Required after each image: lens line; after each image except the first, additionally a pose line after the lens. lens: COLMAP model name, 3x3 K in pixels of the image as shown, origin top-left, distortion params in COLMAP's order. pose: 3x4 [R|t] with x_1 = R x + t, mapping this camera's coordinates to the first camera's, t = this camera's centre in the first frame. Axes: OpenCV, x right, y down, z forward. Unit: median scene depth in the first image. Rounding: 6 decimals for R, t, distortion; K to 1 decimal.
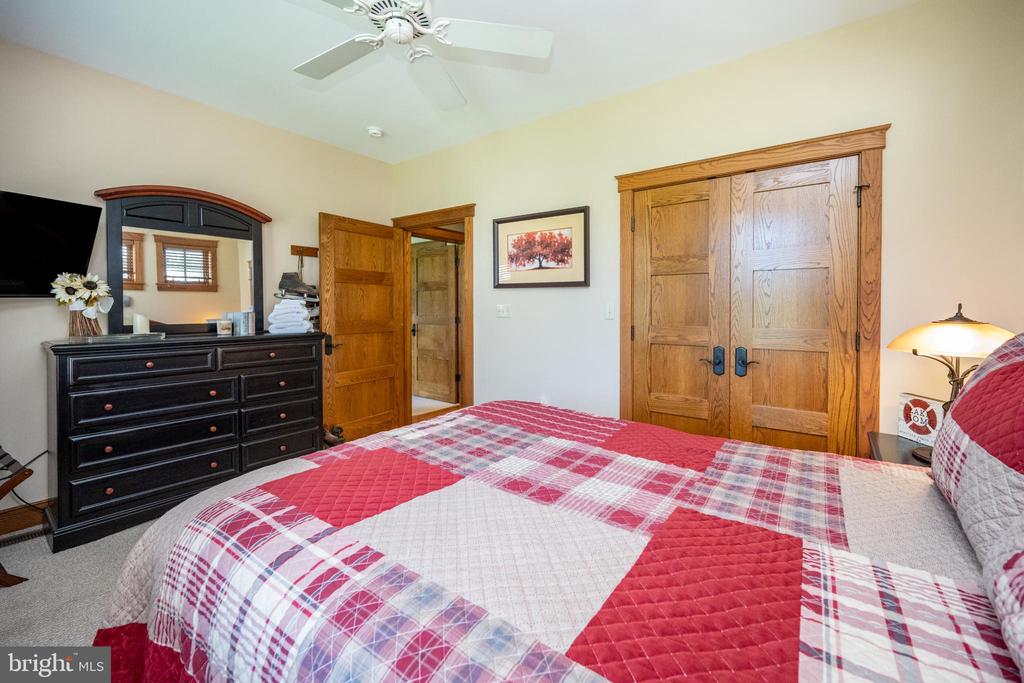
lens RADIAL K [[408.6, 0, 519.2], [0, 408.6, 317.6], [0, 0, 1]] dist [-0.002010, 0.000092]
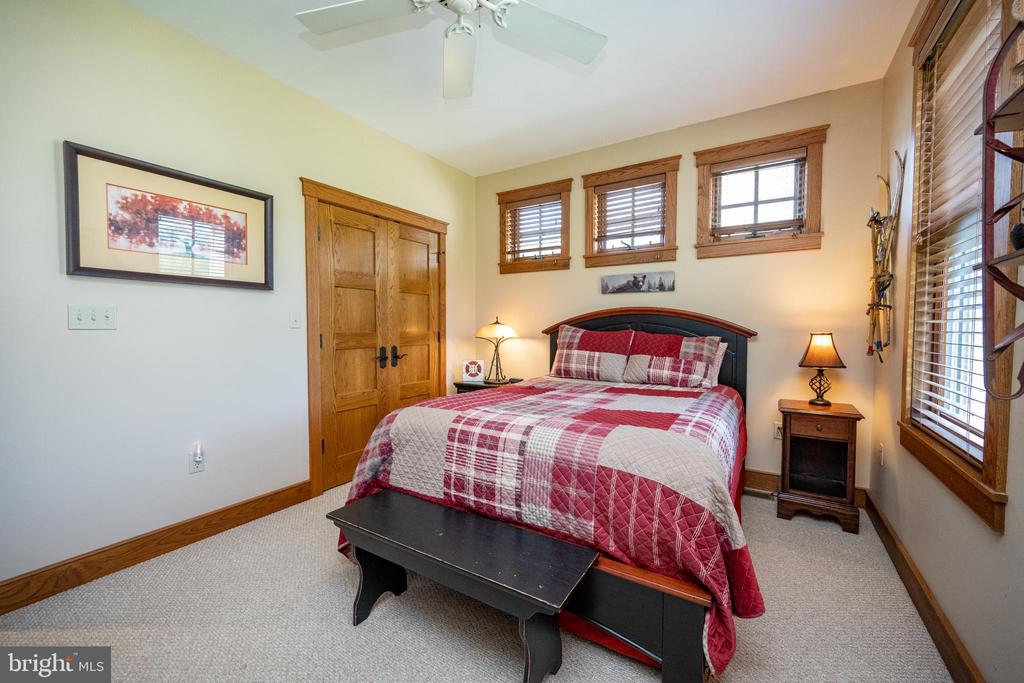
lens RADIAL K [[408.6, 0, 512.1], [0, 408.6, 335.1], [0, 0, 1]] dist [-0.002010, 0.000092]
pose [[-0.045264, -0.028105, 0.998580, -0.789285], [0.021289, 0.999350, 0.029092, 0.003842], [-0.998748, 0.022575, -0.044636, 0.596895]]
